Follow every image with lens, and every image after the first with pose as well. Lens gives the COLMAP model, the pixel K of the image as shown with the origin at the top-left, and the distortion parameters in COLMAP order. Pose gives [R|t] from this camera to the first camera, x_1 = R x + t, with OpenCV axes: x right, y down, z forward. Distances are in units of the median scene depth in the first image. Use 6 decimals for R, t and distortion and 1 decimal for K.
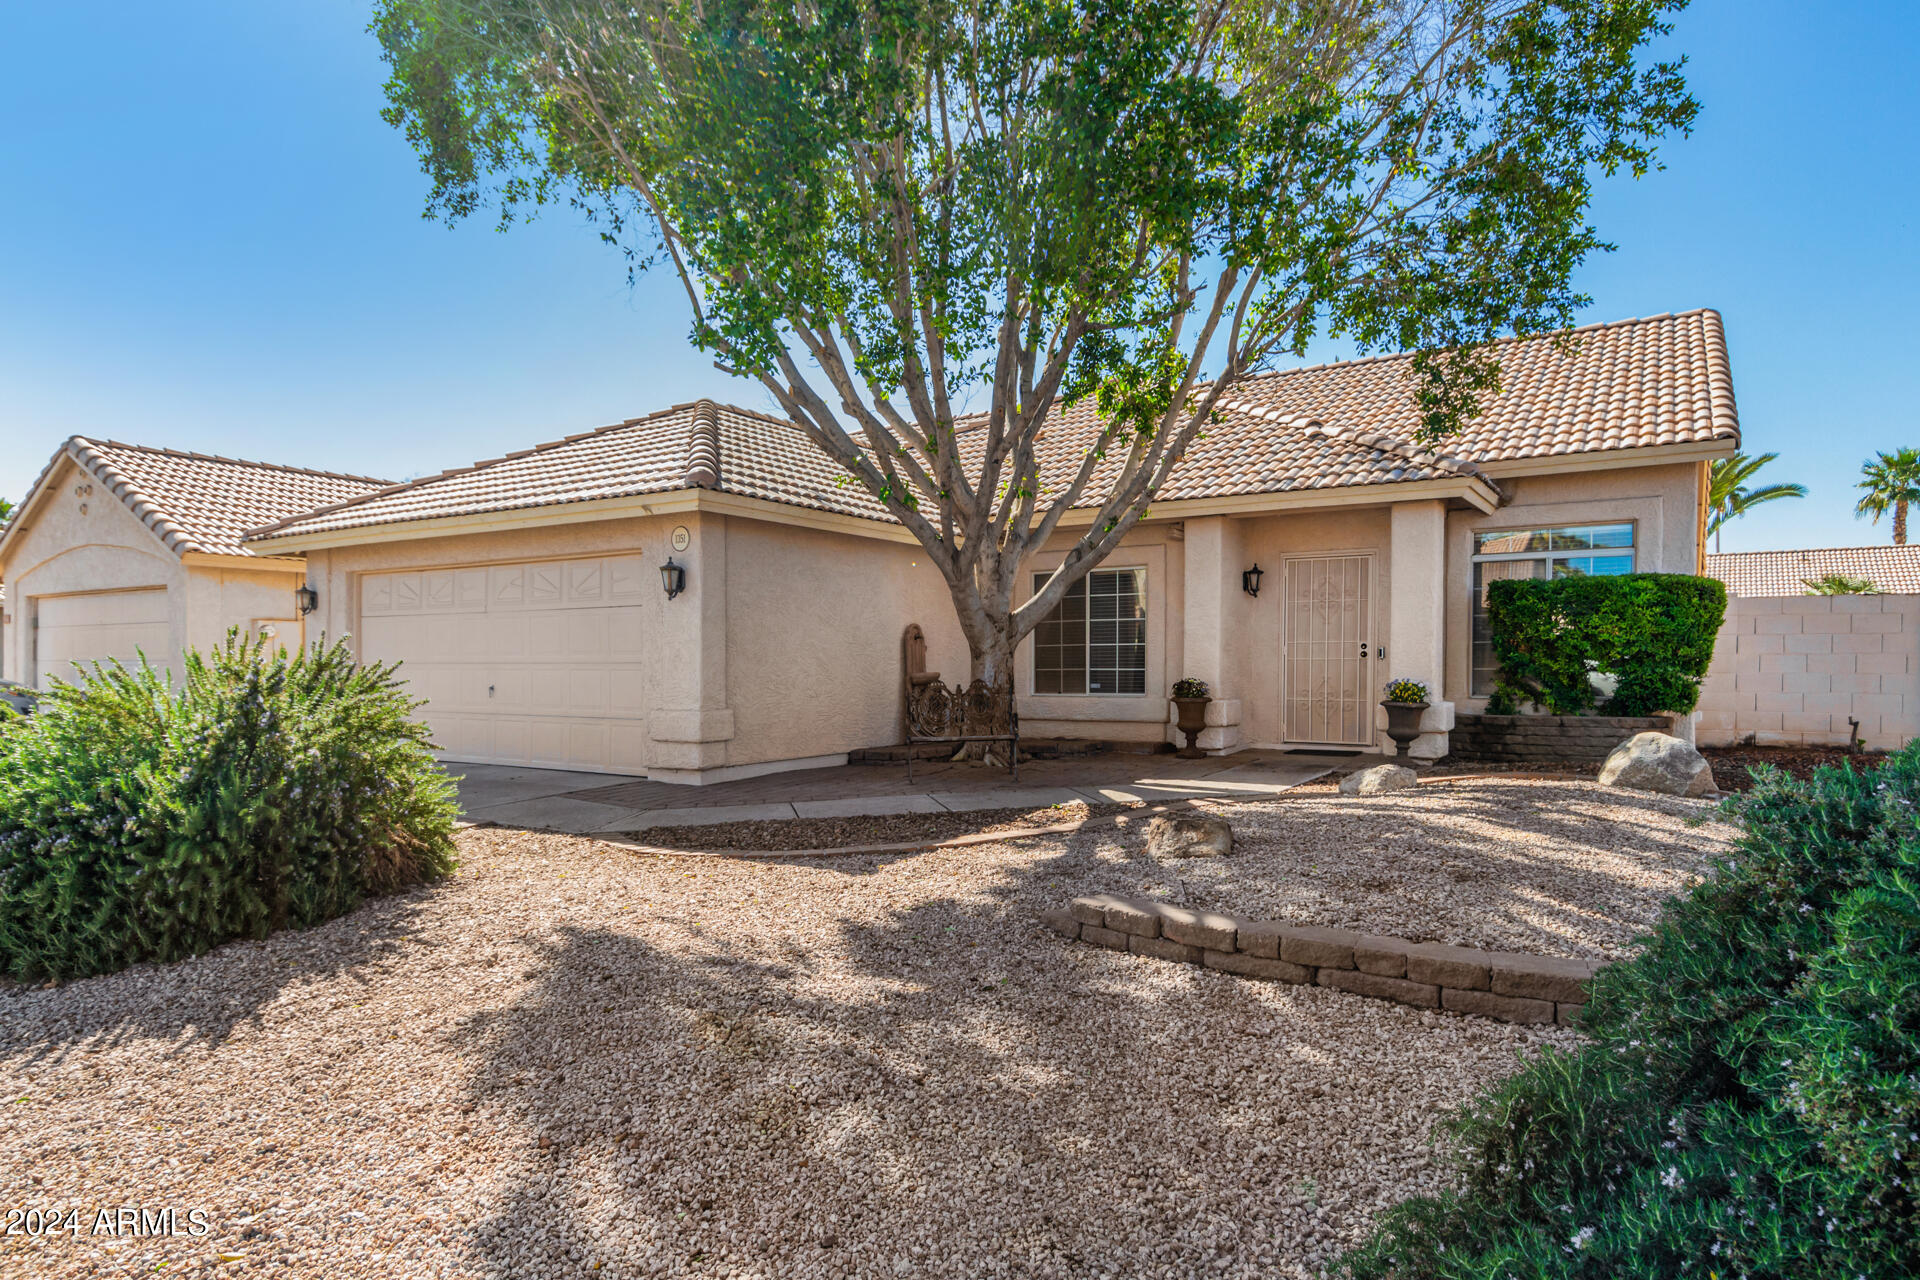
lens RADIAL K [[1054.6, 0, 967.5], [0, 1054.6, 678.0], [0, 0, 1]] dist [0.001572, -0.000399]
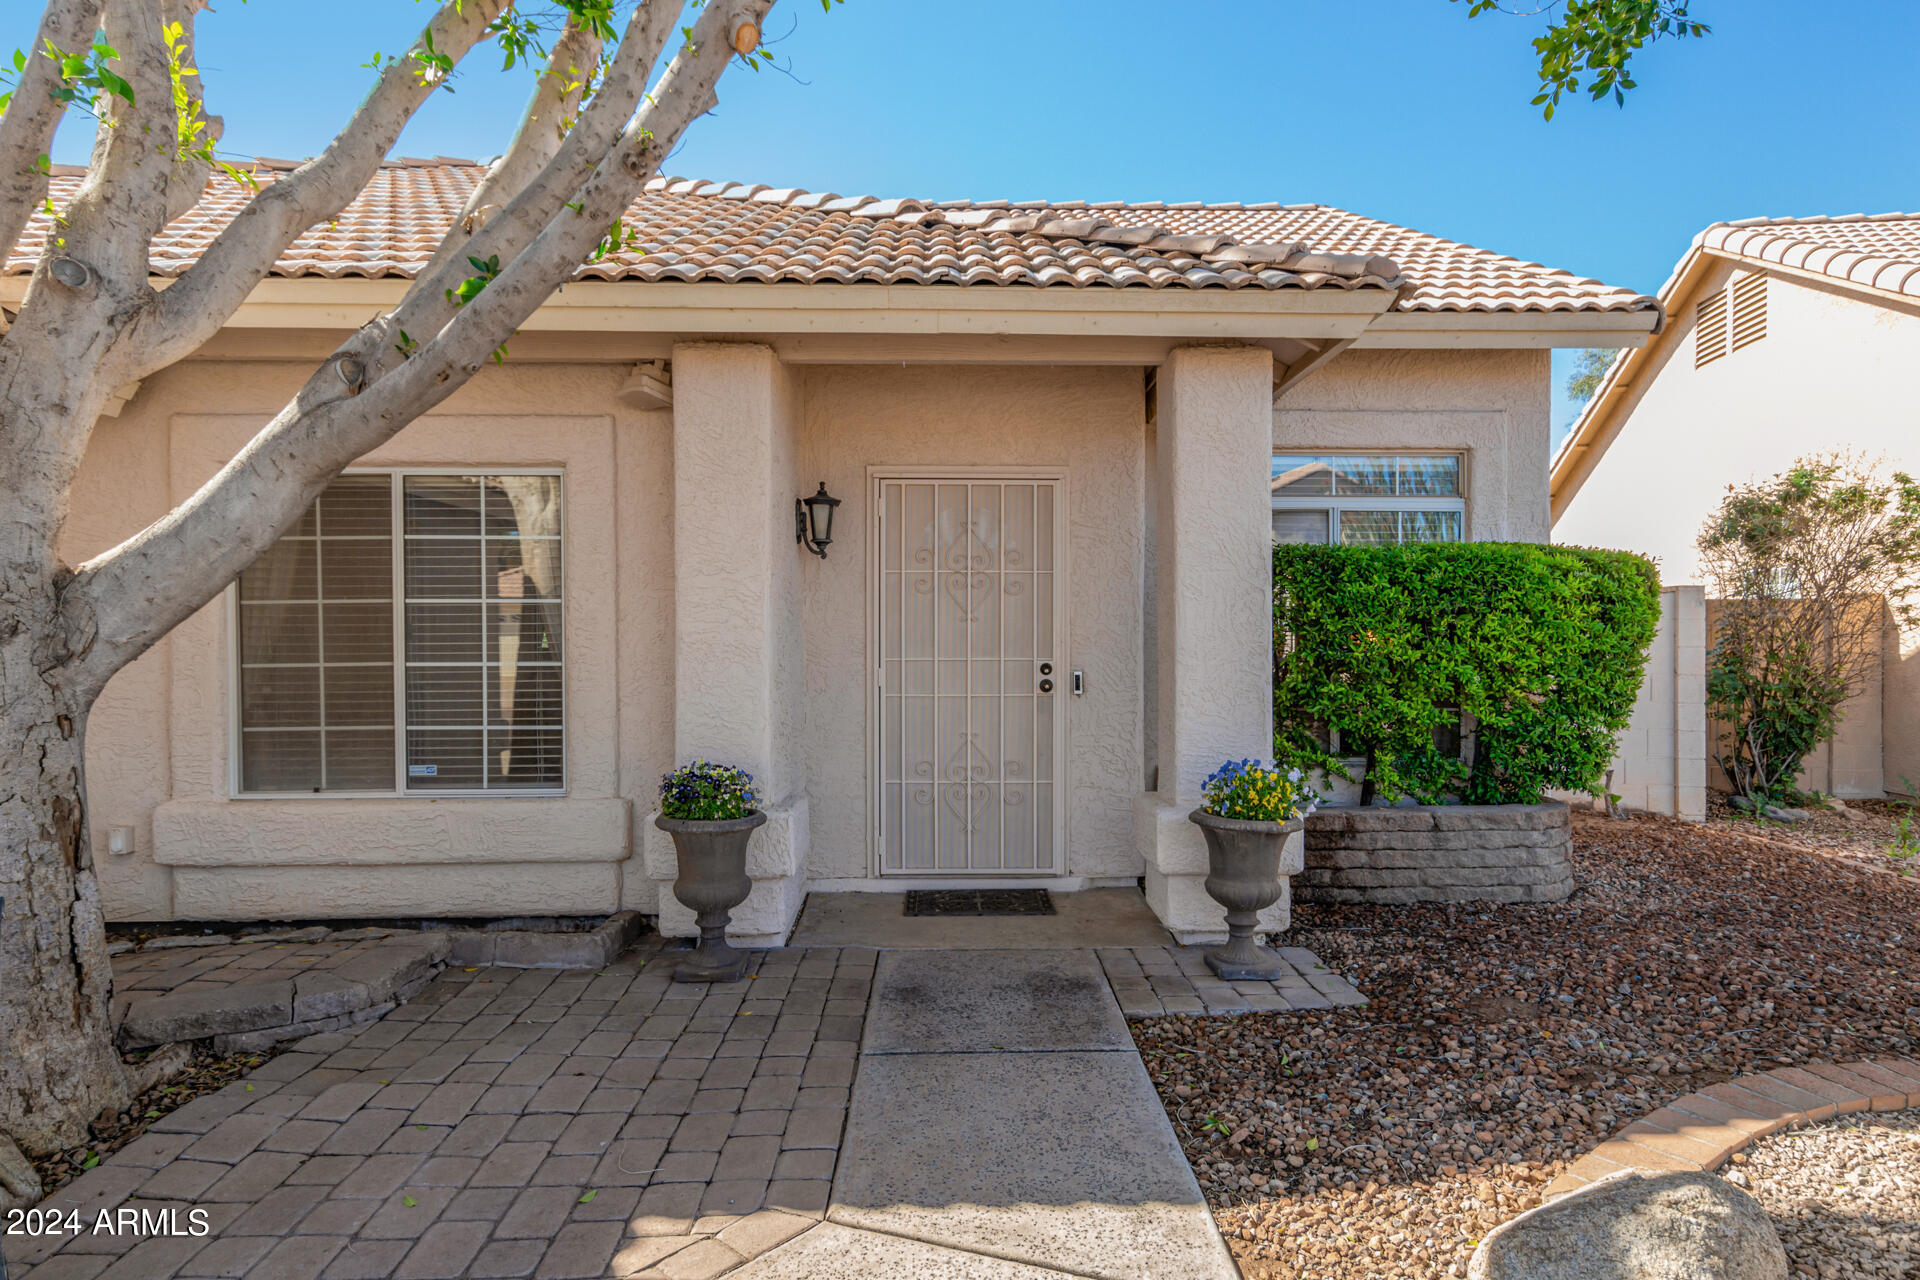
lens RADIAL K [[1054.6, 0, 967.5], [0, 1054.6, 678.0], [0, 0, 1]] dist [0.001572, -0.000399]
pose [[0.821884, -0.017004, 0.569401, 0.072173], [0.007245, 0.999786, 0.019398, -0.035657], [-0.569609, -0.011817, 0.821831, 0.624729]]
